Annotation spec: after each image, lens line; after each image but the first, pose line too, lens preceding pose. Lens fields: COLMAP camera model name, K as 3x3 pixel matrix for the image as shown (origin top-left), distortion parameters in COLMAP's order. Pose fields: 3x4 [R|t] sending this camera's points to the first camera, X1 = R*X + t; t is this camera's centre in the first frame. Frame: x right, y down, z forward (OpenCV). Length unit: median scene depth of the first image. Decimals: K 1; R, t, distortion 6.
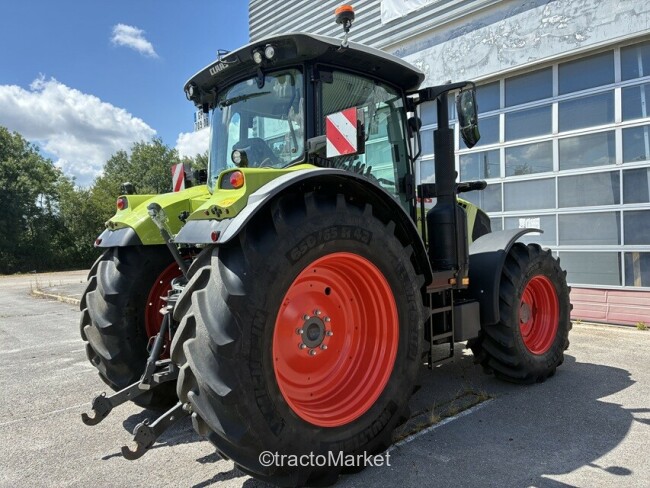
lens RADIAL K [[489.1, 0, 325.3], [0, 489.1, 240.1], [0, 0, 1]] dist [0.083068, -0.112463]
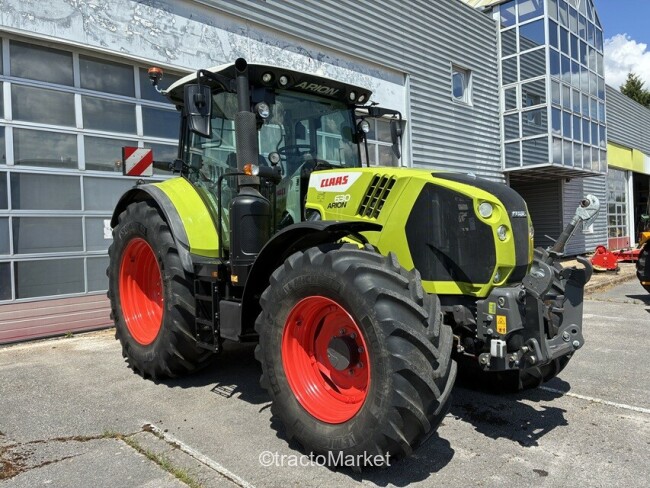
lens RADIAL K [[489.1, 0, 325.3], [0, 489.1, 240.1], [0, 0, 1]] dist [0.083068, -0.112463]
pose [[-0.033482, 0.015079, 0.999326, -0.498473], [0.038200, 0.999175, -0.013797, 0.020088], [-0.998709, 0.037713, -0.034031, 0.626169]]
